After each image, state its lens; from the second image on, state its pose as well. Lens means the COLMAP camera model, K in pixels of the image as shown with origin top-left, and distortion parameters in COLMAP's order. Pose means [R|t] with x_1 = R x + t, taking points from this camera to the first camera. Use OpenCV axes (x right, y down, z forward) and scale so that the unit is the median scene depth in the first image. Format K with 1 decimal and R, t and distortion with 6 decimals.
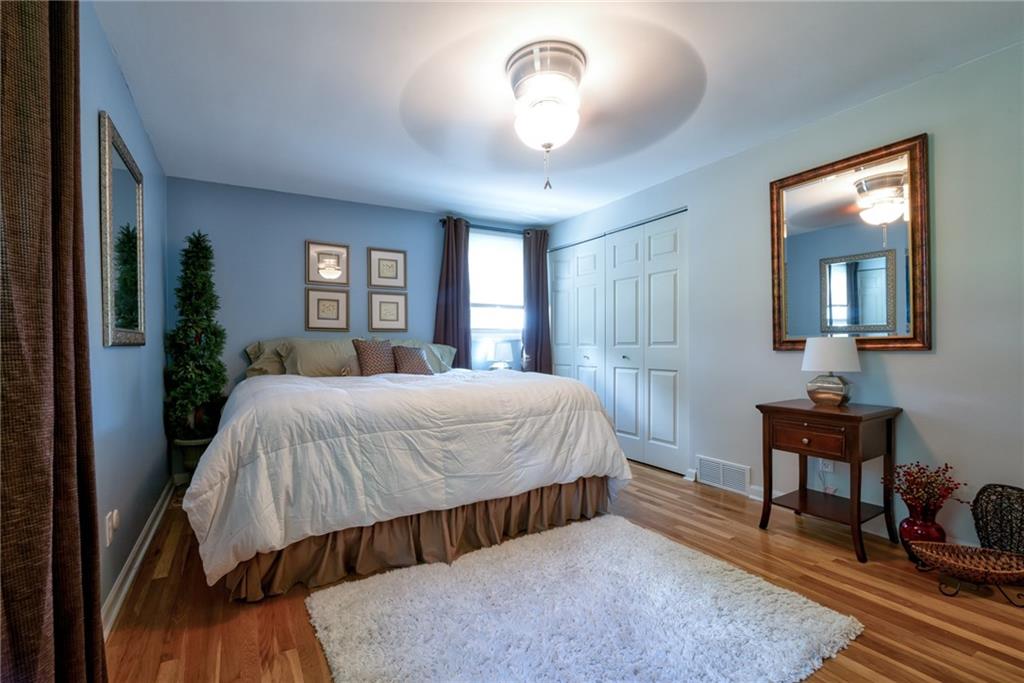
lens RADIAL K [[448.9, 0, 512.3], [0, 448.9, 346.3], [0, 0, 1]] dist [-0.000947, 0.000045]
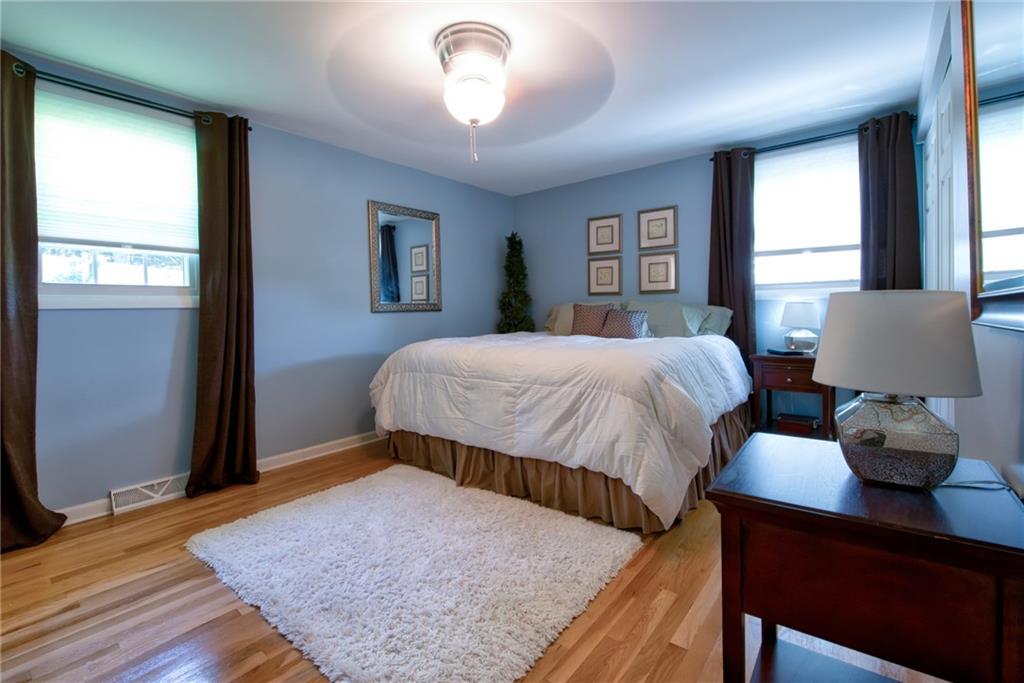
lens RADIAL K [[469.1, 0, 514.0], [0, 469.1, 318.5], [0, 0, 1]] dist [-0.001394, -0.000211]
pose [[0.355468, 0.018234, -0.934510, 0.685578], [0.012891, 0.999619, 0.024408, -0.008514], [0.934599, -0.020723, 0.355098, 0.419617]]
